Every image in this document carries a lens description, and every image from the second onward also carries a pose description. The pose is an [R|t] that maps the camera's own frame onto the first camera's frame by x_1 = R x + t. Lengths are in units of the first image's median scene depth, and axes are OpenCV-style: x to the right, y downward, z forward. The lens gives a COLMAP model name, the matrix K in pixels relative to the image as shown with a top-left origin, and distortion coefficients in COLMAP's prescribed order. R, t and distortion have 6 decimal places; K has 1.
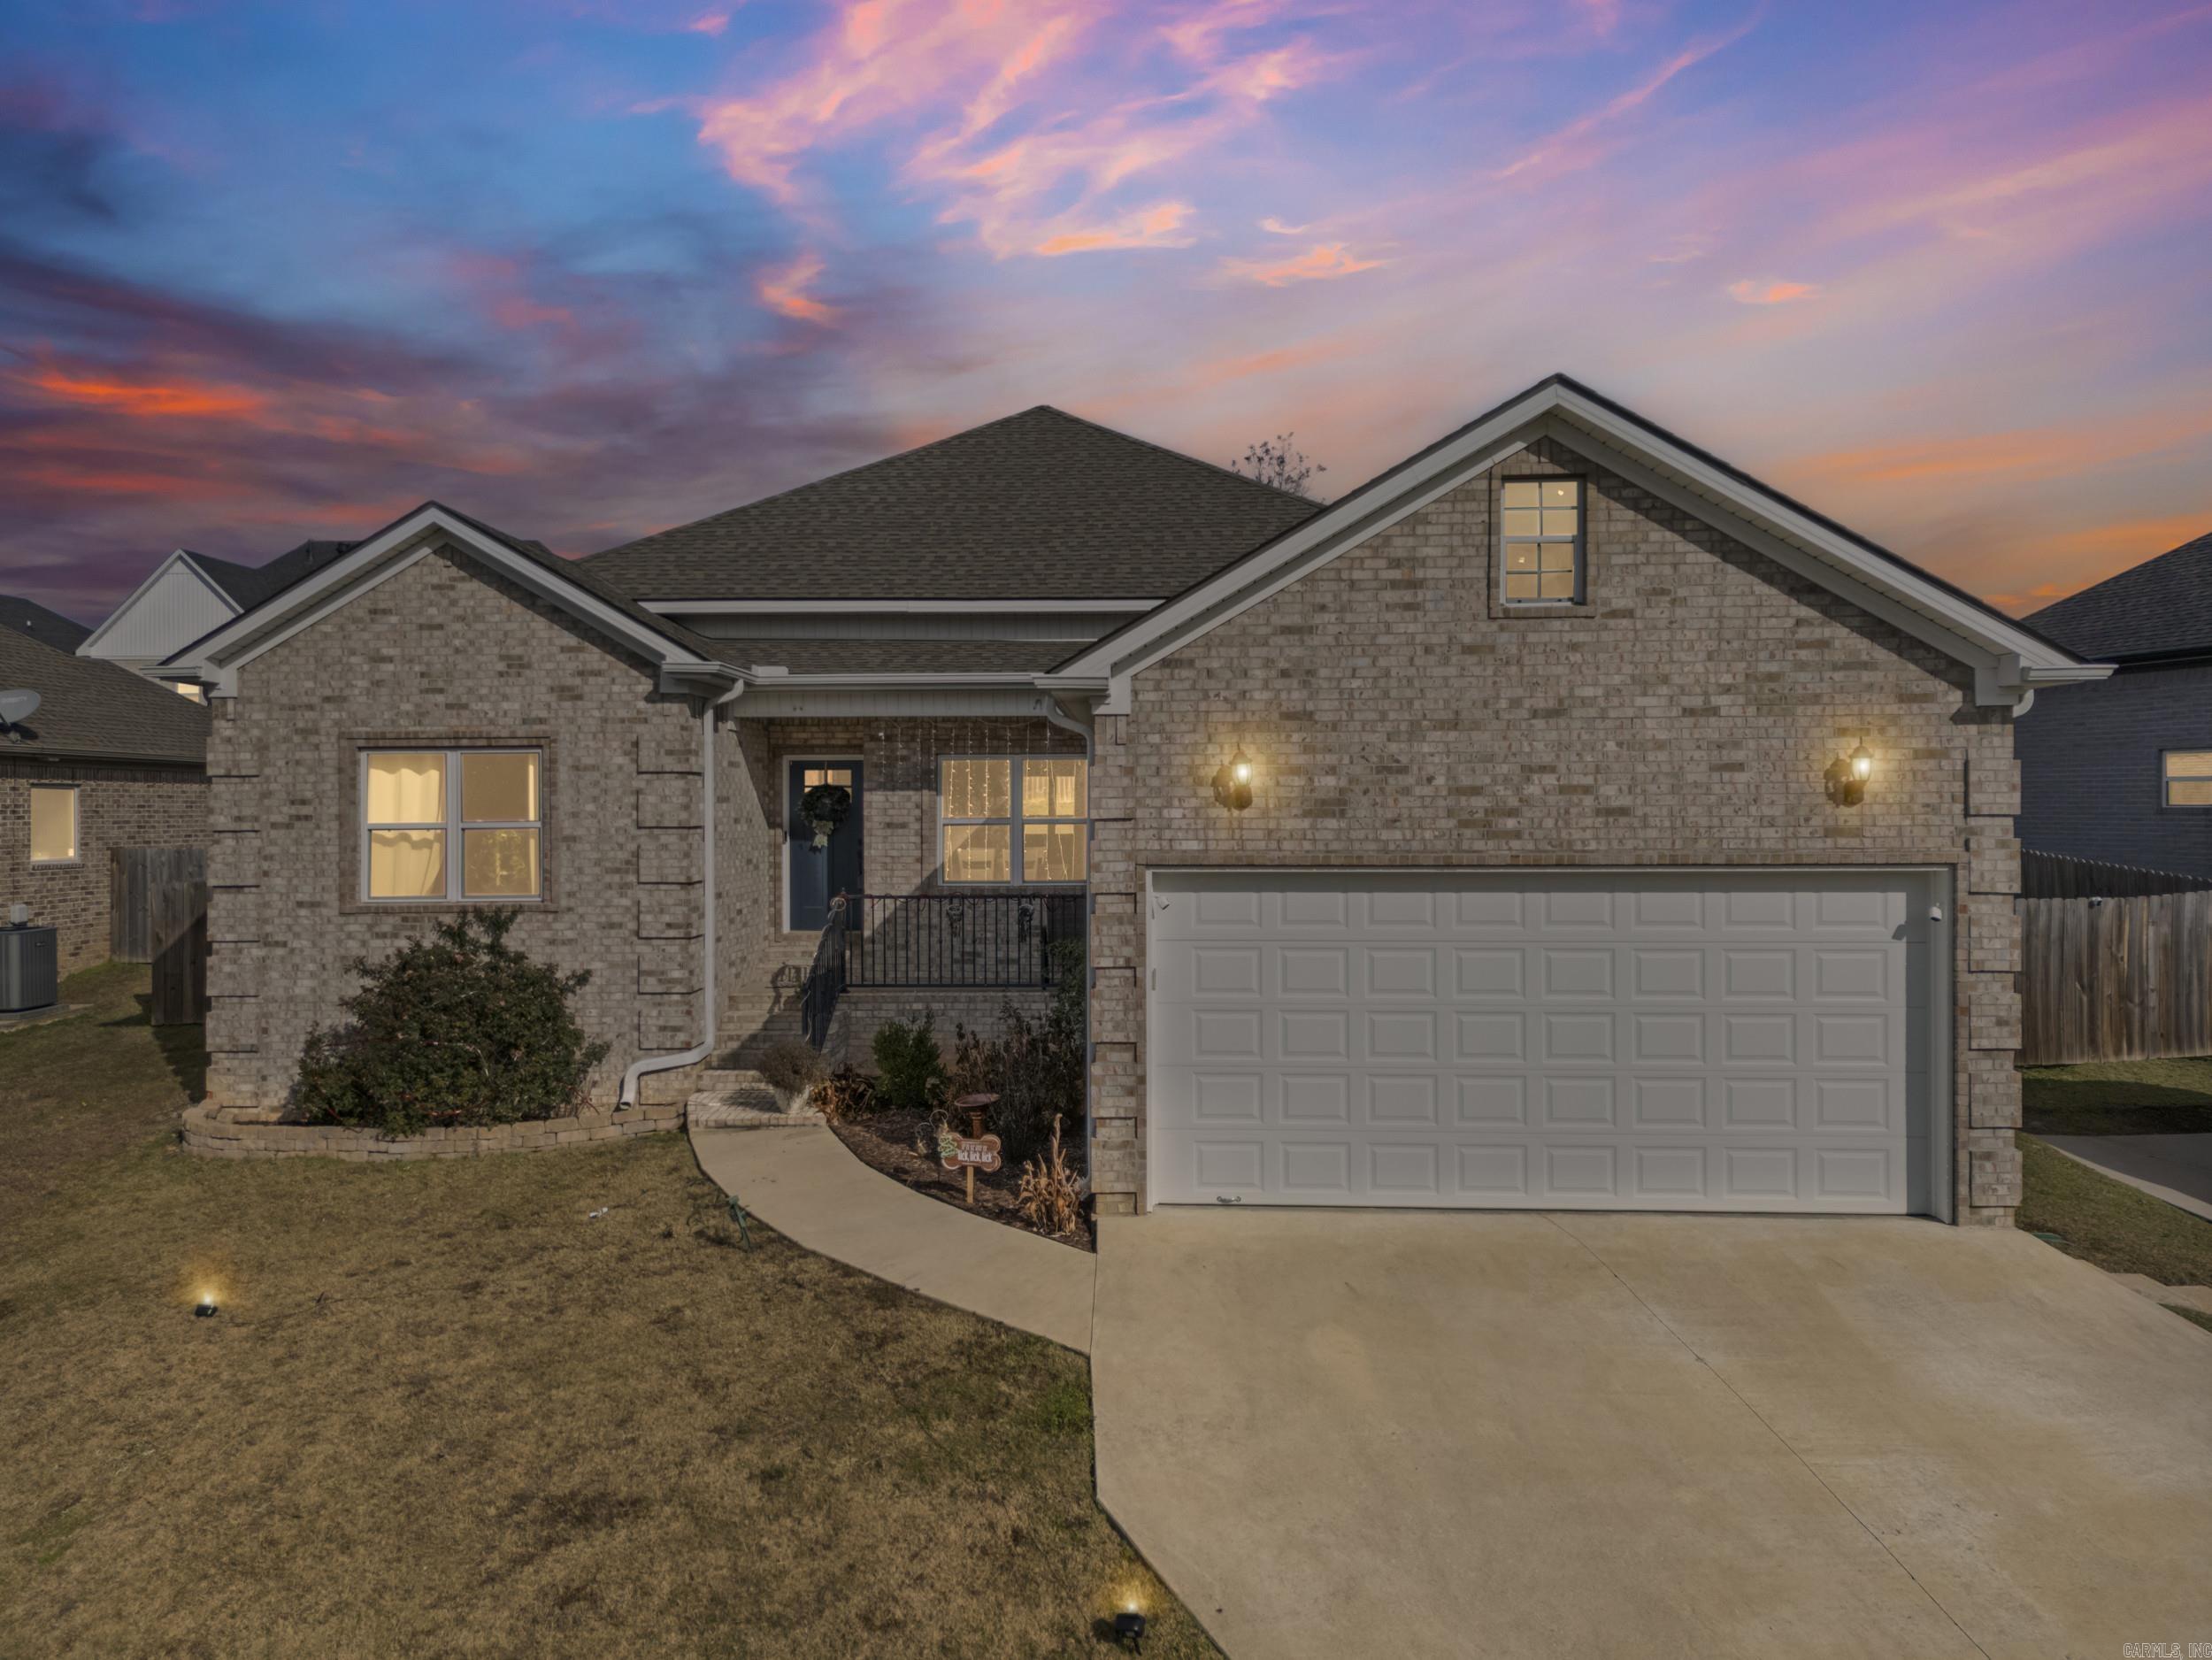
lens RADIAL K [[1653.2, 0, 1104.5], [0, 1653.2, 833.2], [0, 0, 1]] dist [0.074996, -0.066664]
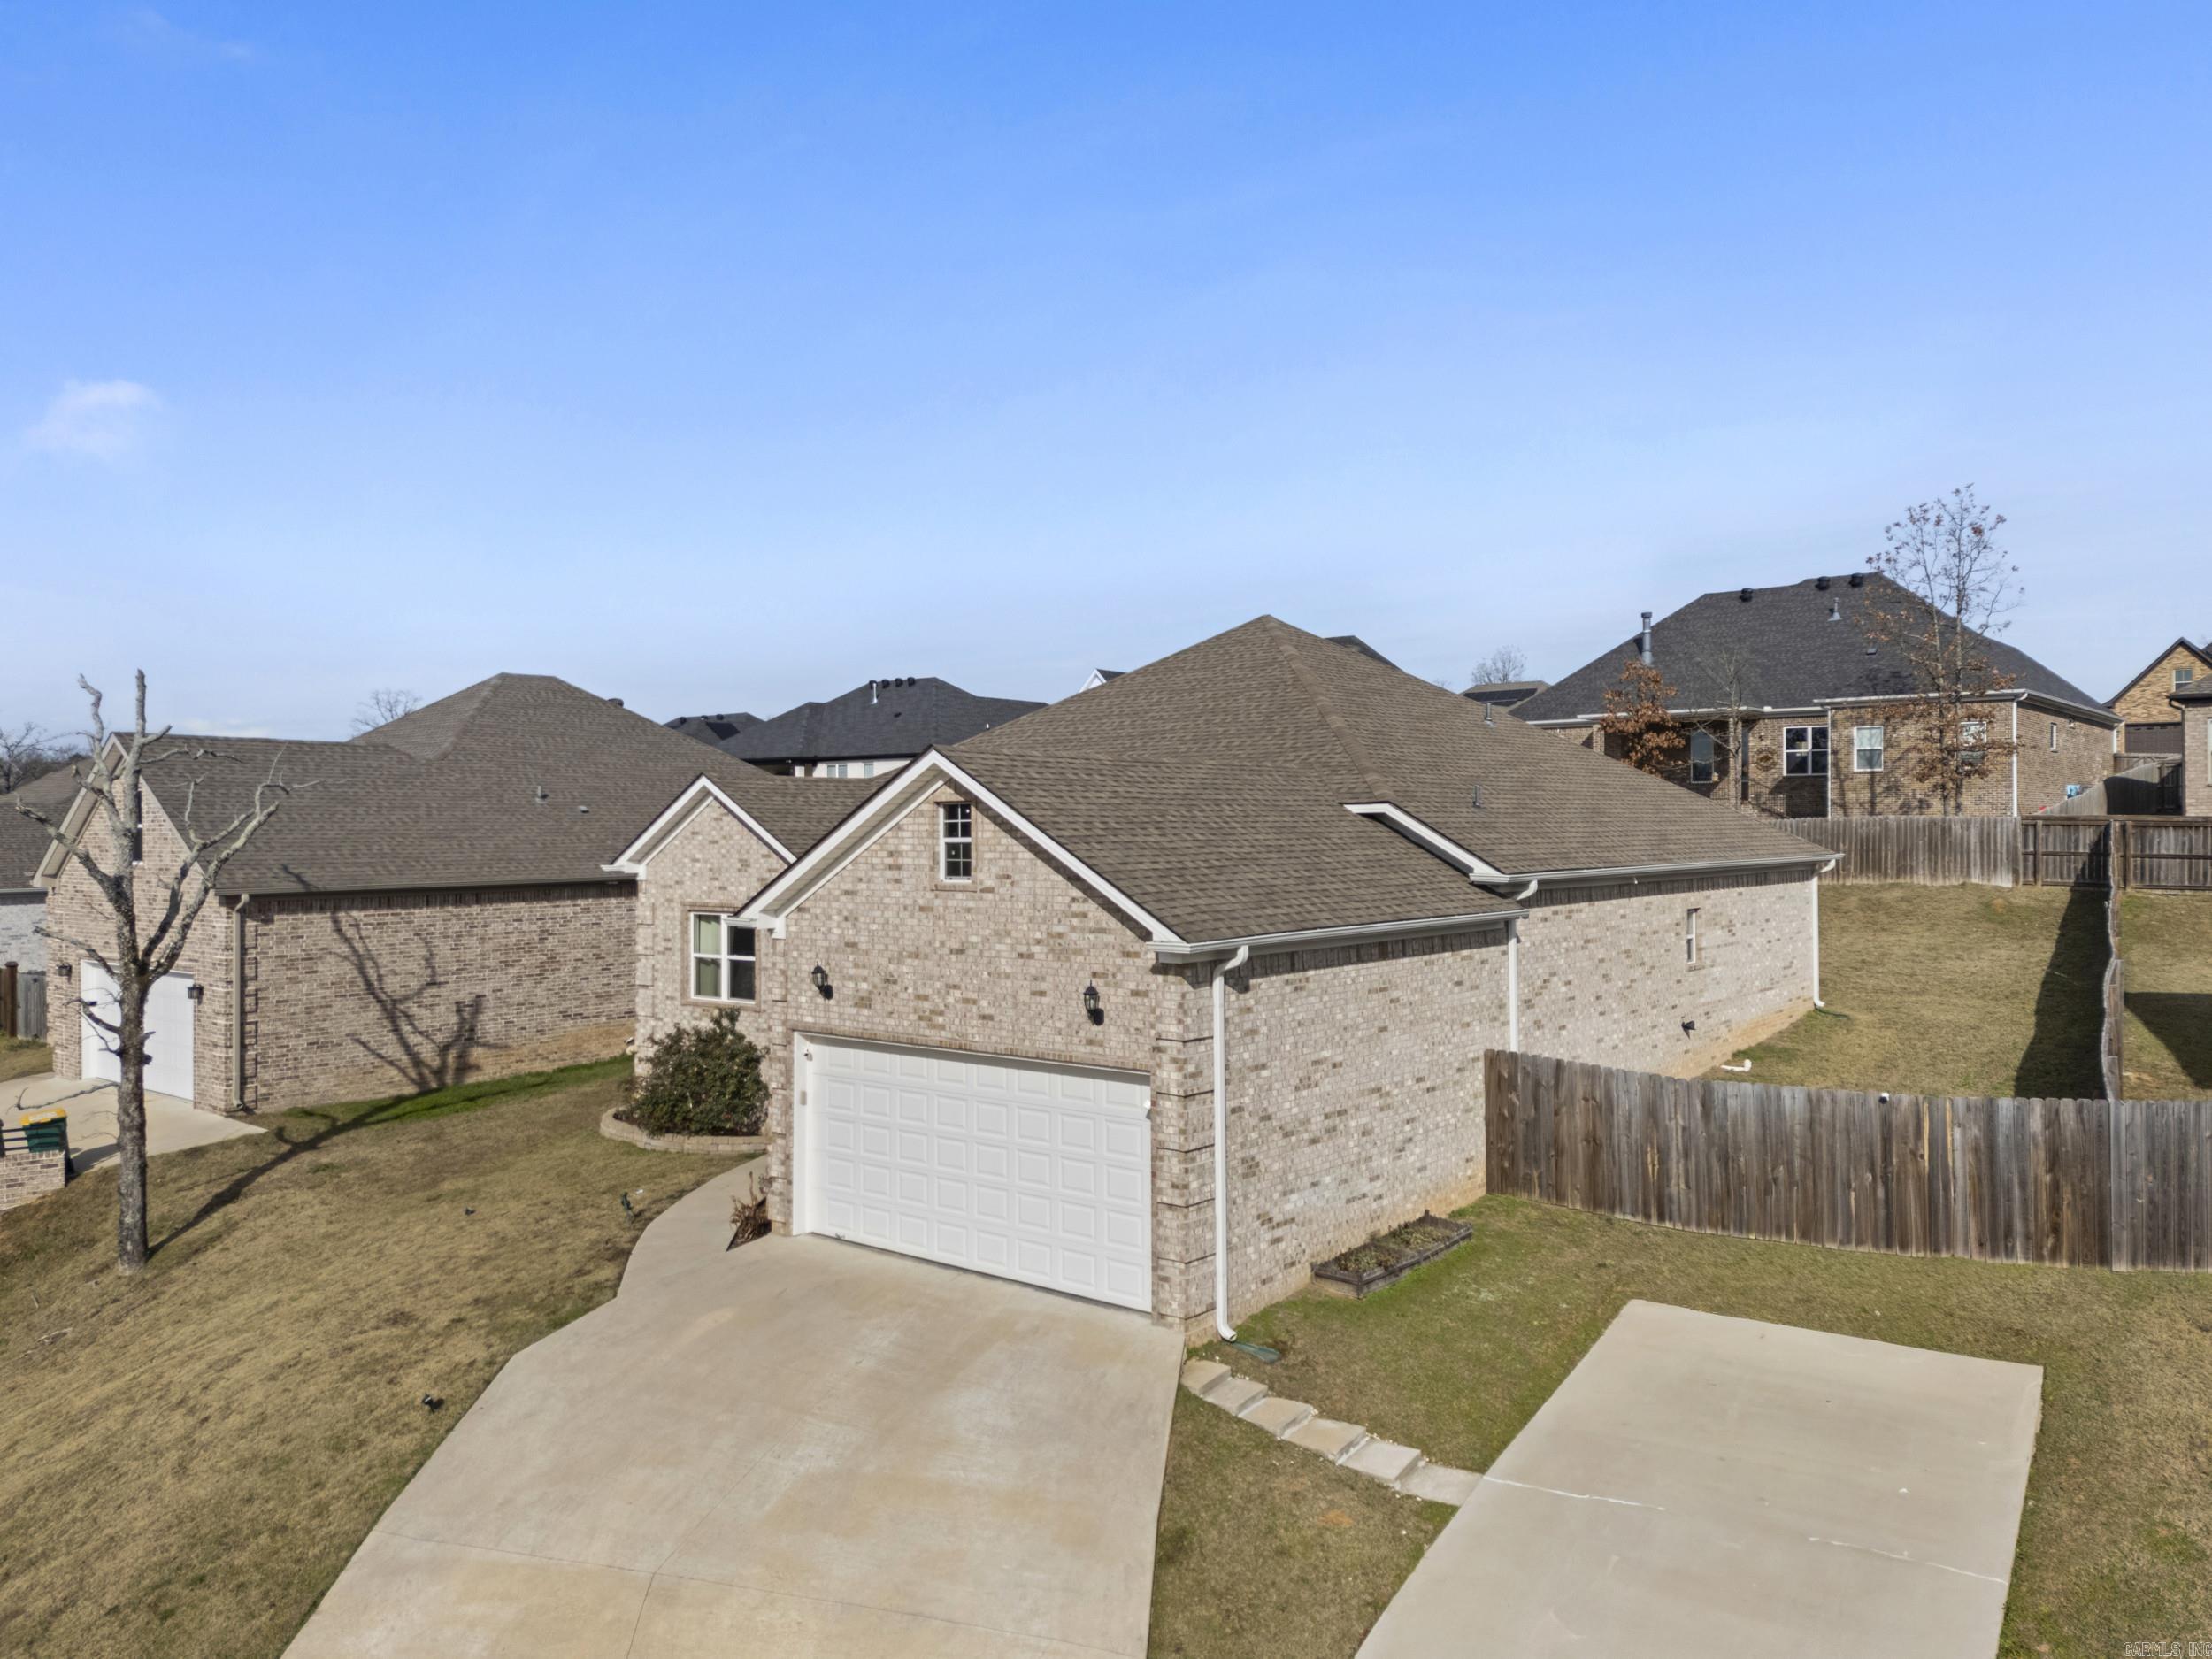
lens RADIAL K [[1653.1, 0, 1099.2], [0, 1653.1, 820.4], [0, 0, 1]] dist [0.074996, -0.066664]
pose [[0.791489, -0.001457, -0.611182, 1.325638], [-0.006382, 0.999923, -0.010650, -0.179688], [0.611151, 0.012330, 0.791418, -0.154520]]
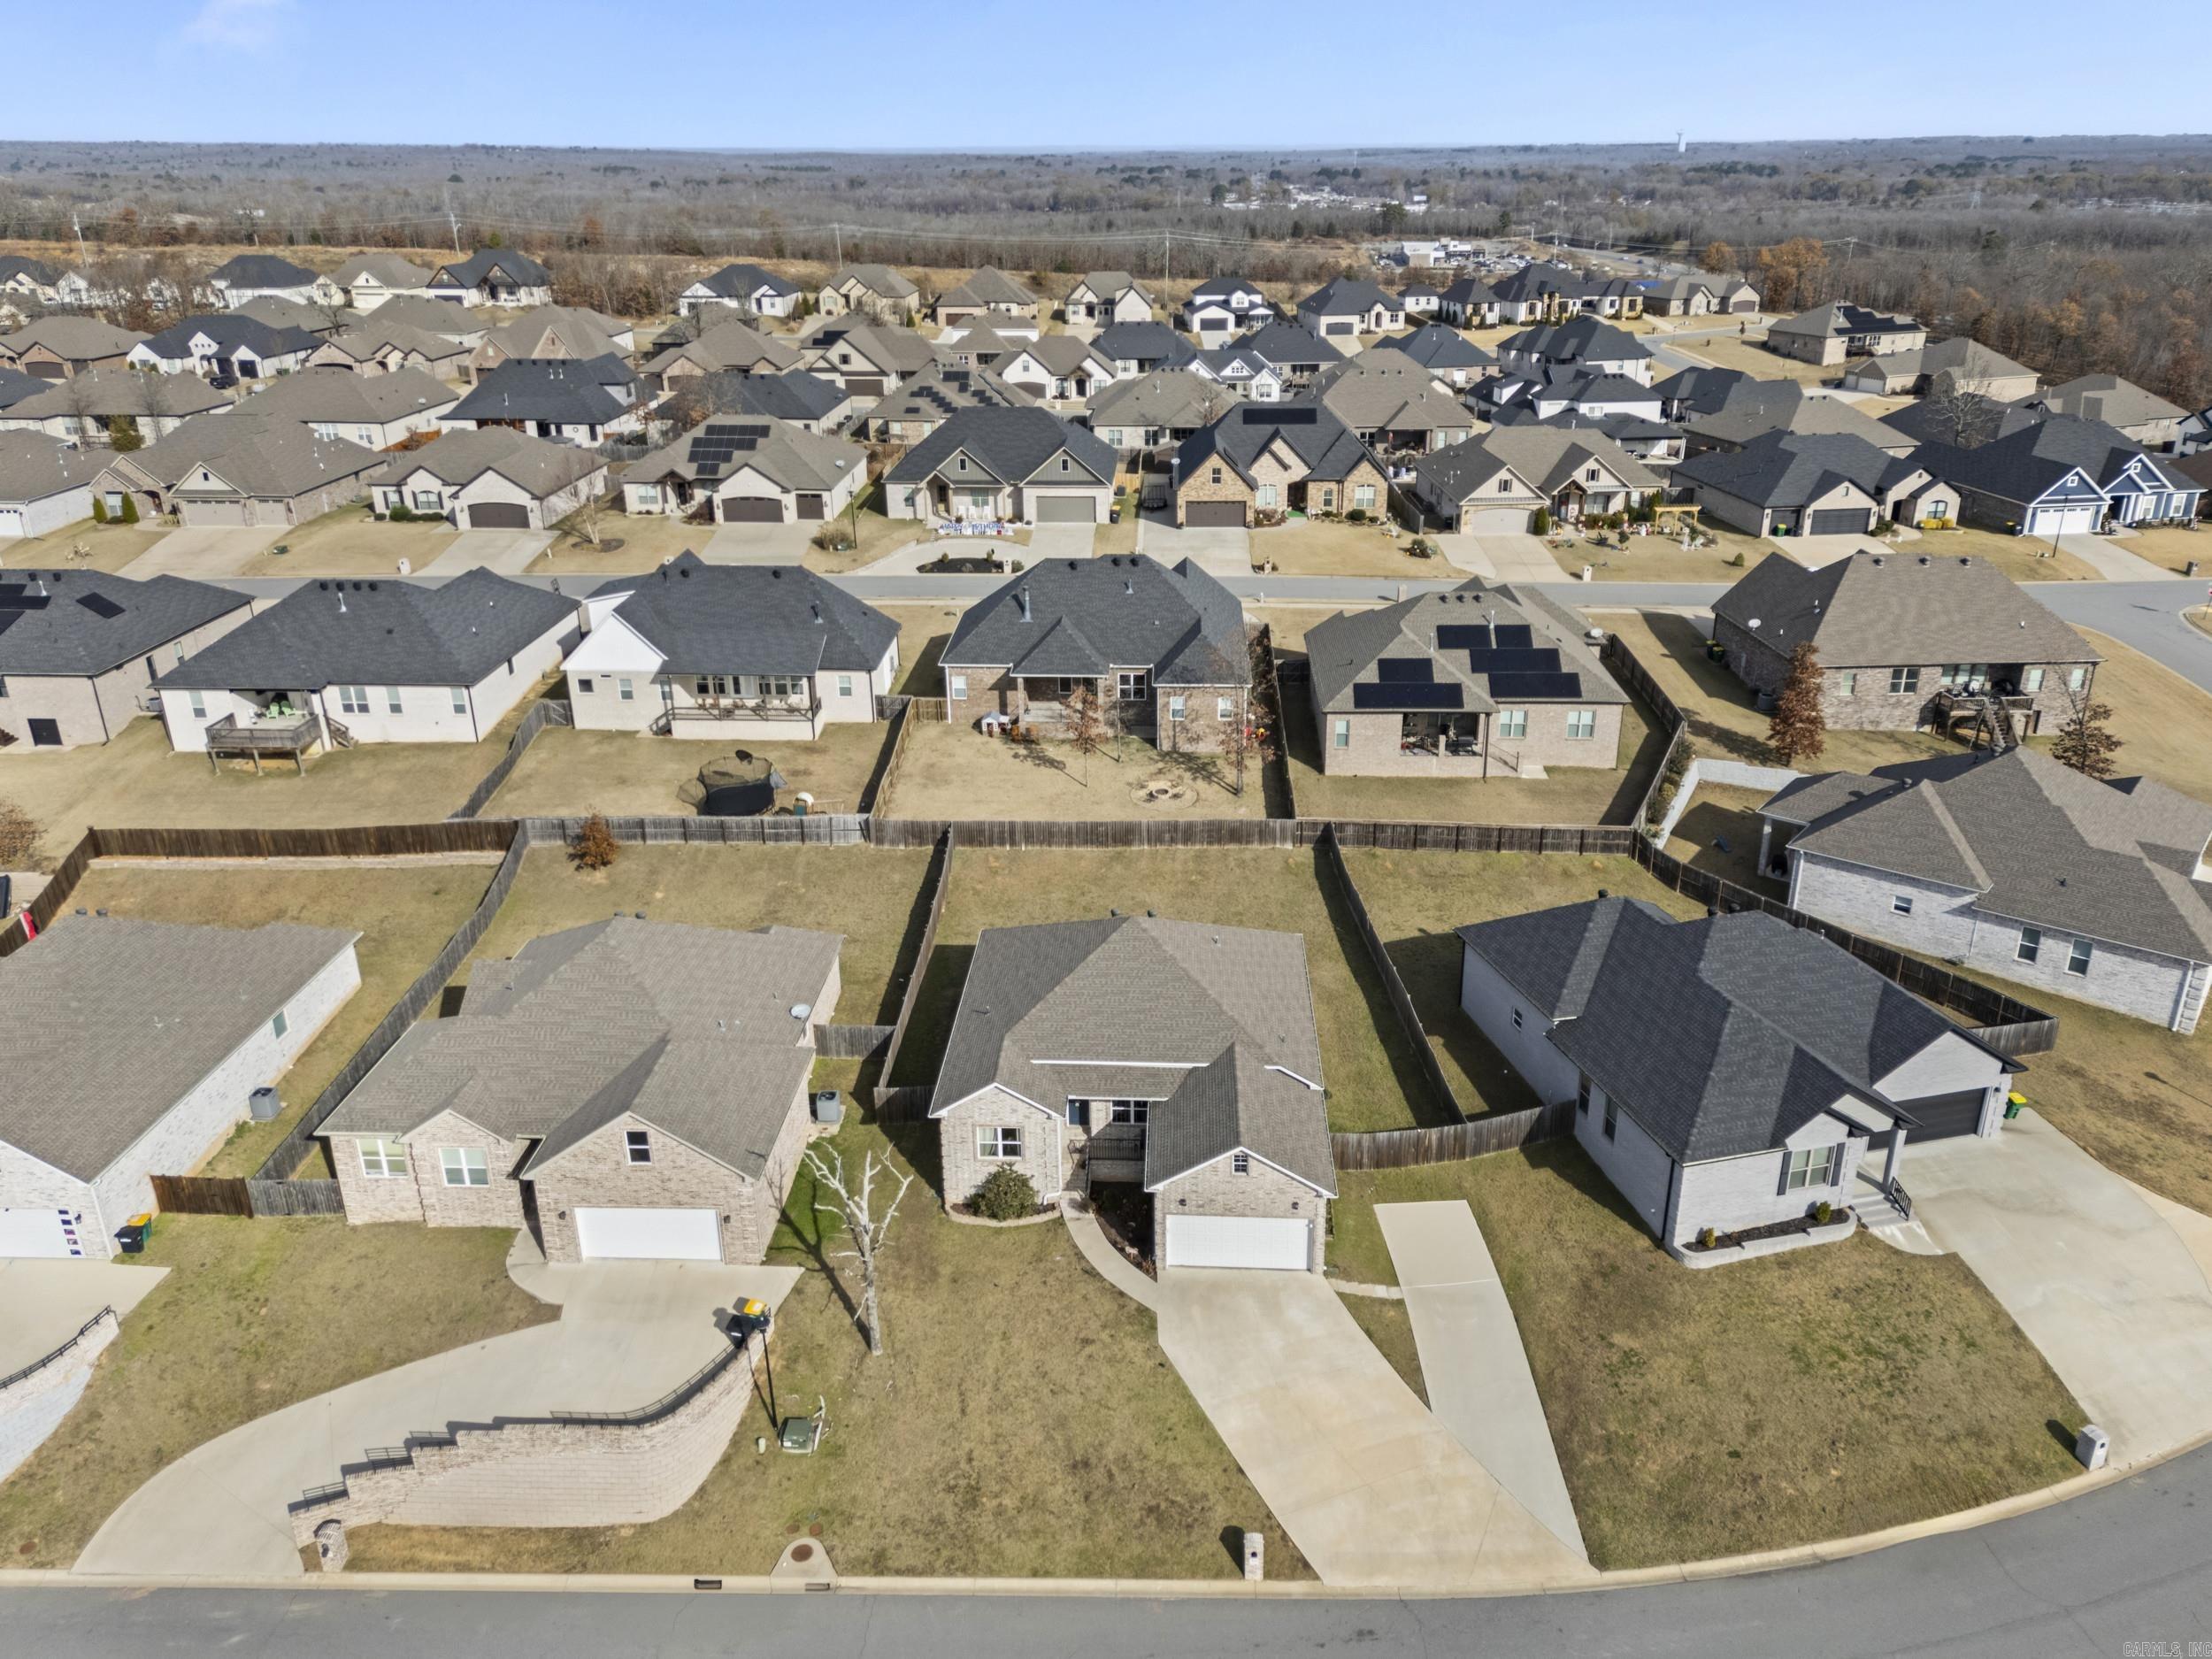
lens RADIAL K [[1653.1, 0, 1124.2], [0, 1653.1, 849.3], [0, 0, 1]] dist [0.074996, -0.066664]
pose [[0.999955, 0.001568, -0.009336, -0.062387], [0.002078, 0.925798, 0.378012, -3.097495], [0.009236, -0.378014, 0.925754, -3.503482]]
